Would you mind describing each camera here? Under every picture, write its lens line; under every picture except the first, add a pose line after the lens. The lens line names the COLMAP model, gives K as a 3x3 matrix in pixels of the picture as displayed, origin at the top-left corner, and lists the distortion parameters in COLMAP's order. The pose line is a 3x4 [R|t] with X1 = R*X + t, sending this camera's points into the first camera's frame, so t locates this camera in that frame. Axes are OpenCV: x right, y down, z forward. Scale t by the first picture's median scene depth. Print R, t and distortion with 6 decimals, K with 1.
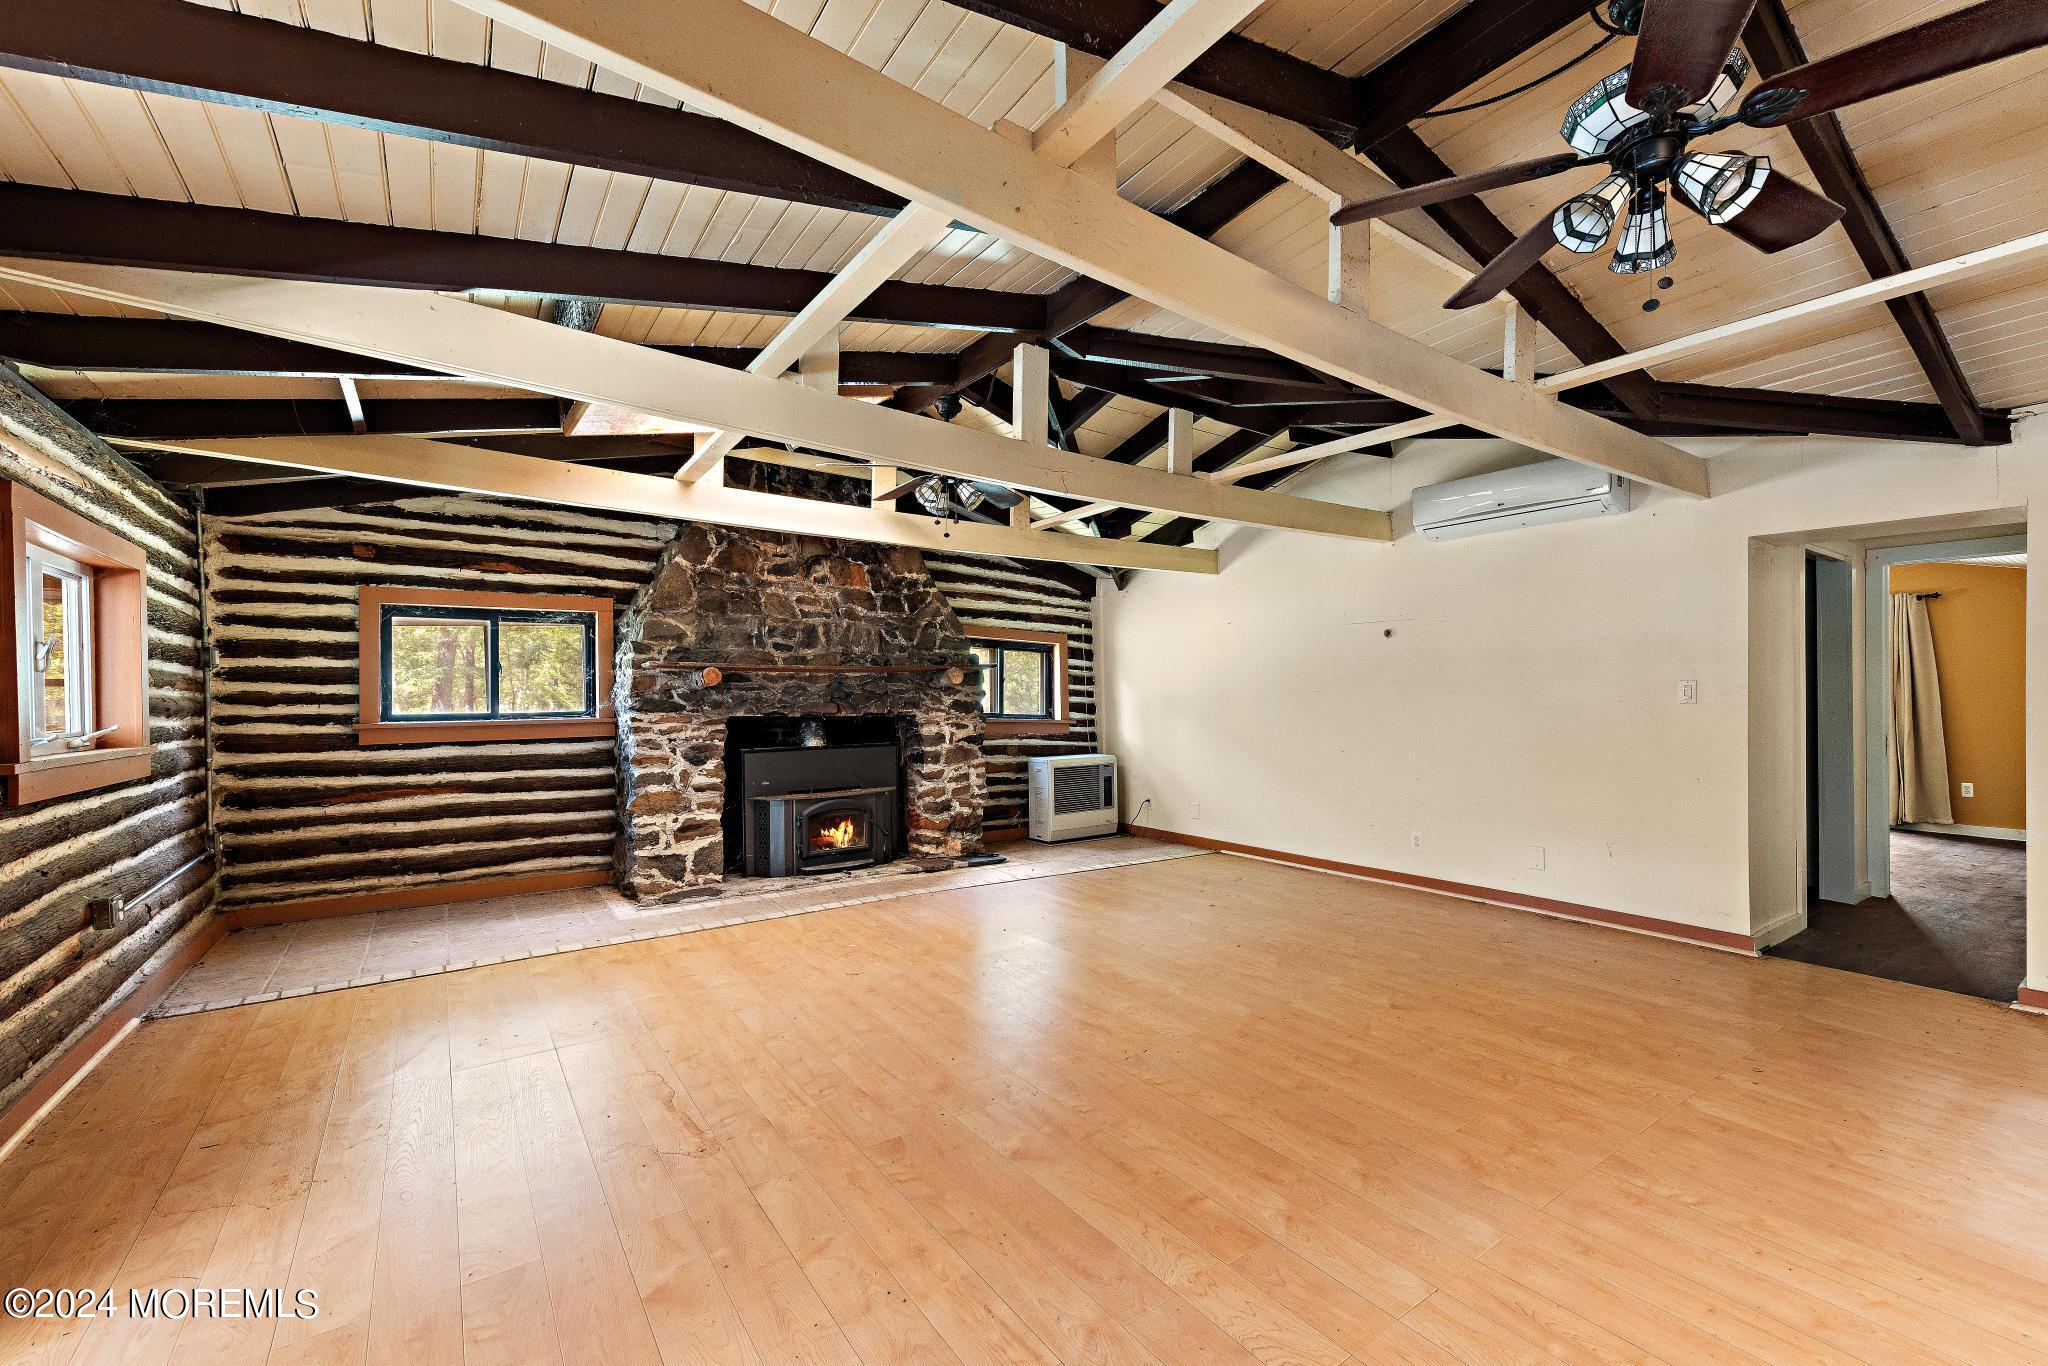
lens RADIAL K [[842.0, 0, 1027.9], [0, 842.0, 690.6], [0, 0, 1]] dist [0.003918, 0.000181]
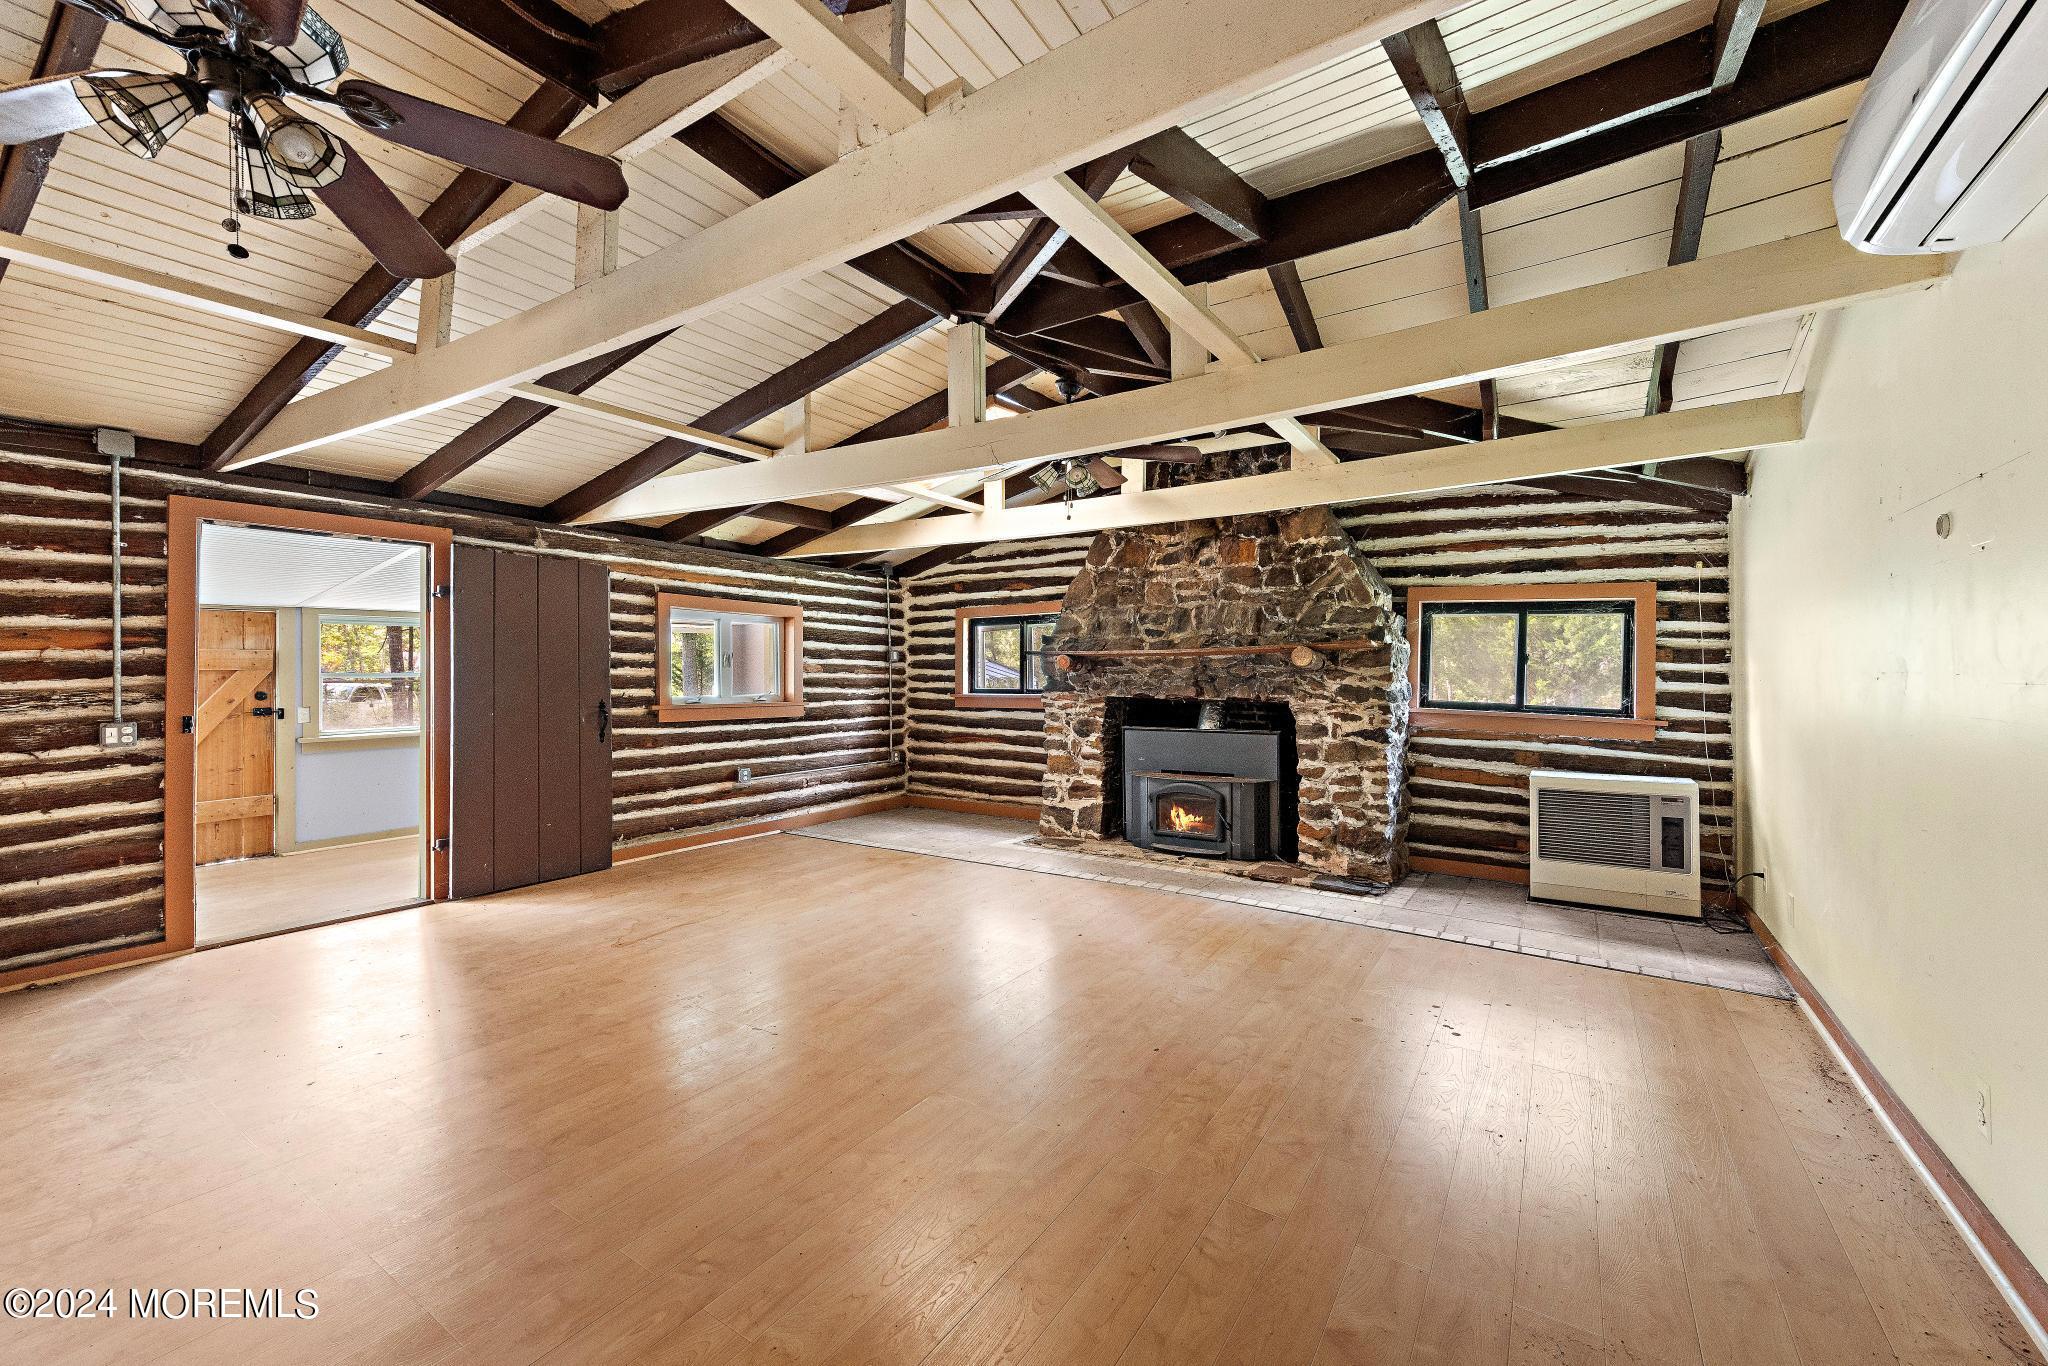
lens RADIAL K [[810.9, 0, 1028.6], [0, 810.9, 668.5], [0, 0, 1]] dist [0.007165, 0.000229]
pose [[0.364499, -0.003201, -0.931198, 0.615920], [0.004745, 0.999987, -0.001580, -0.005791], [0.931191, -0.003842, 0.364510, 0.490386]]
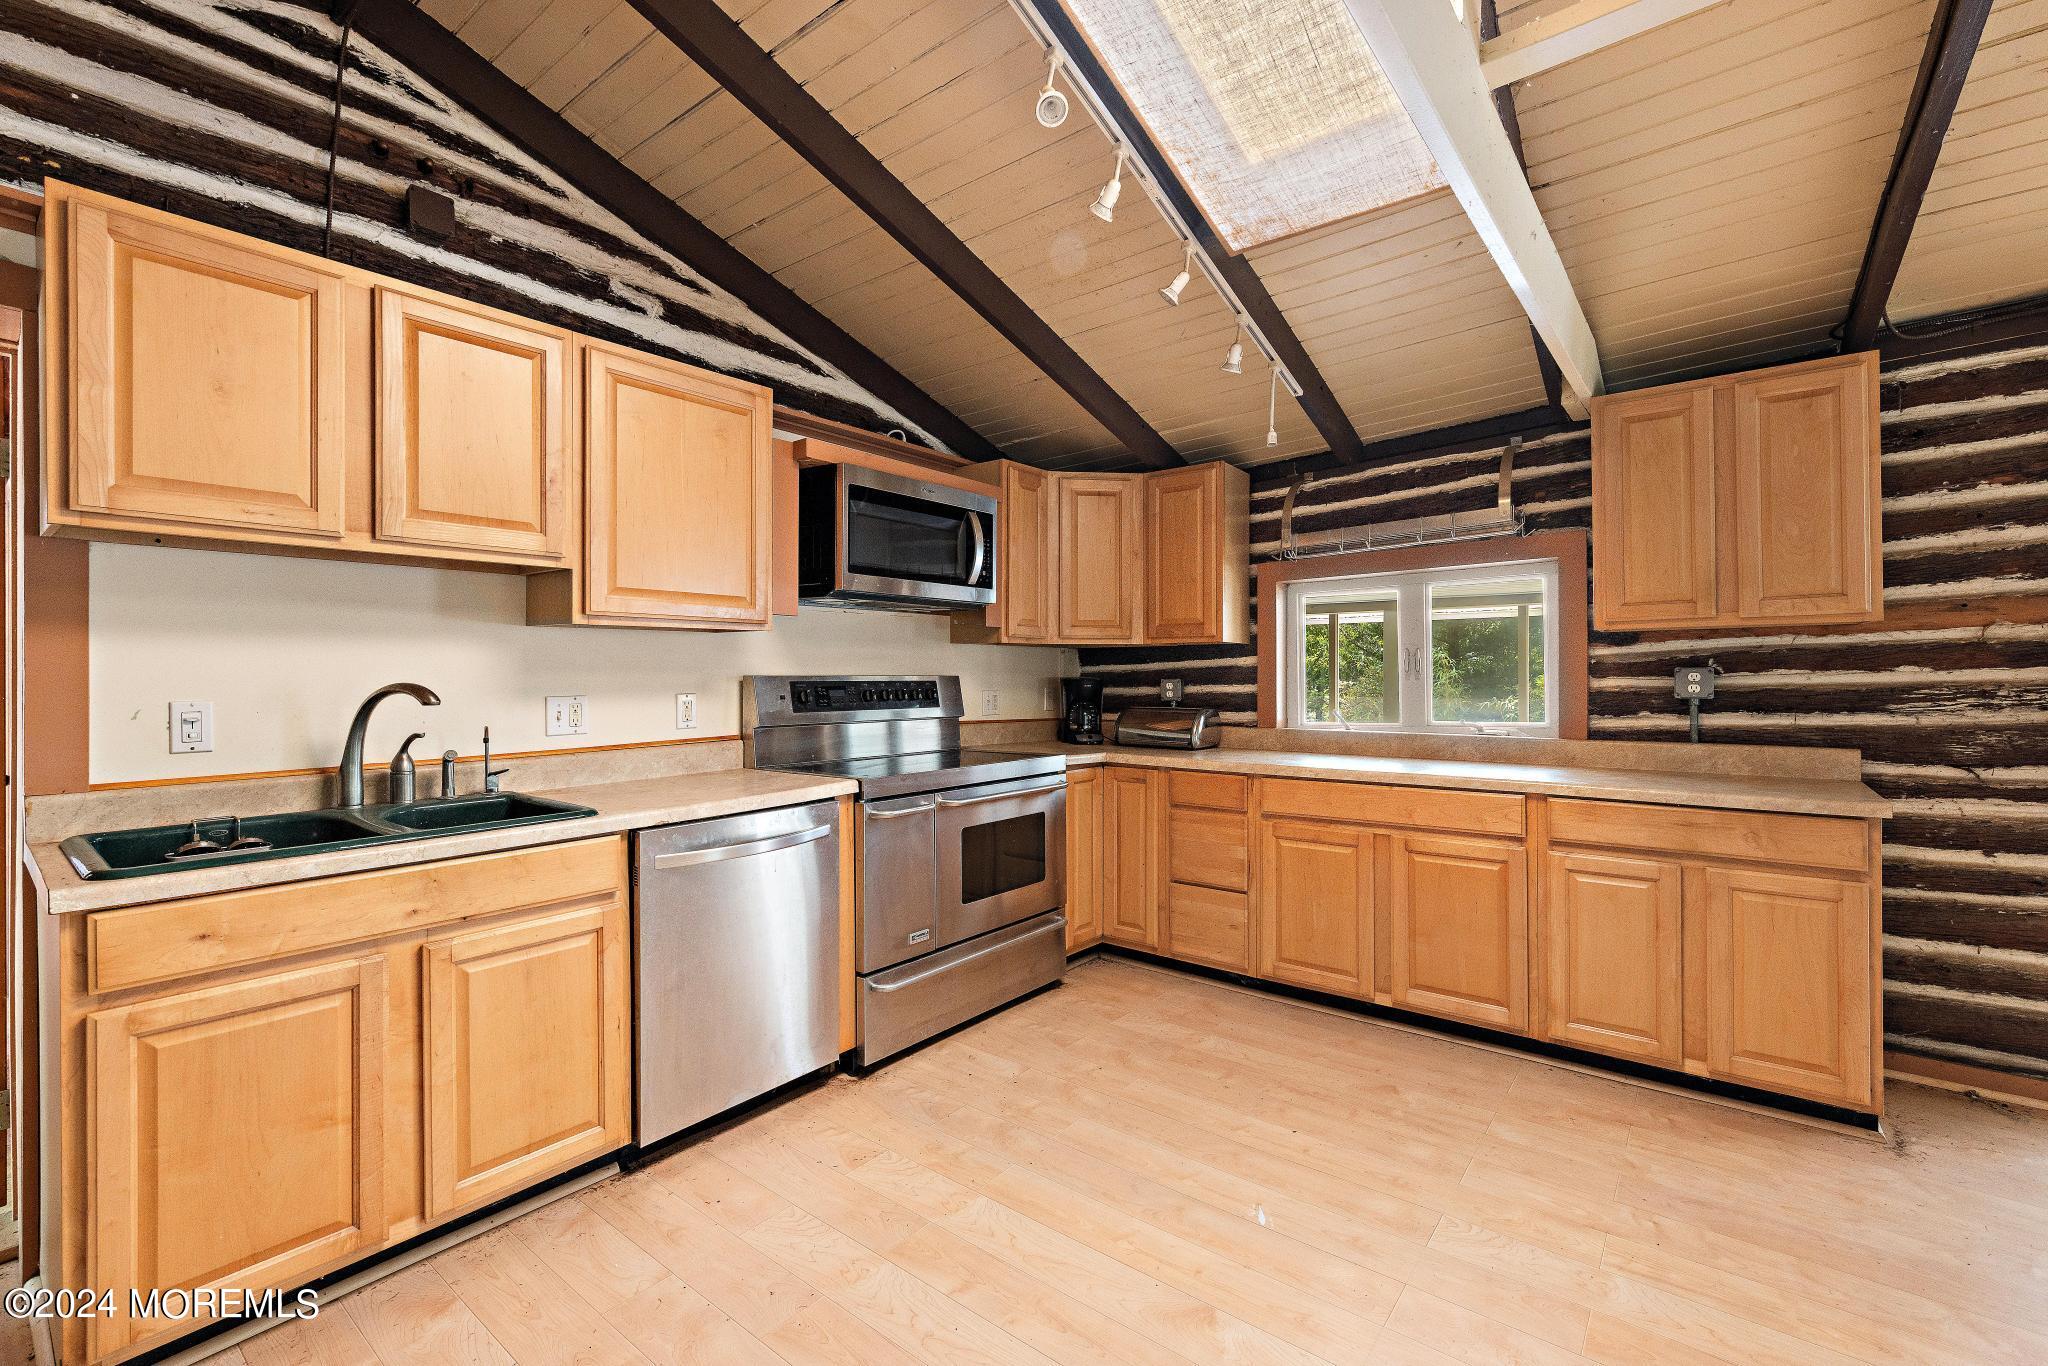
lens RADIAL K [[879.4, 0, 1024.0], [0, 879.4, 683.0], [0, 0, 1]] dist [0.002469, 0.000314]
pose [[-0.959975, 0.004131, -0.280057, 0.391724], [0.001684, 0.999958, 0.008979, 0.001310], [0.280082, 0.008148, -0.959941, 0.328930]]
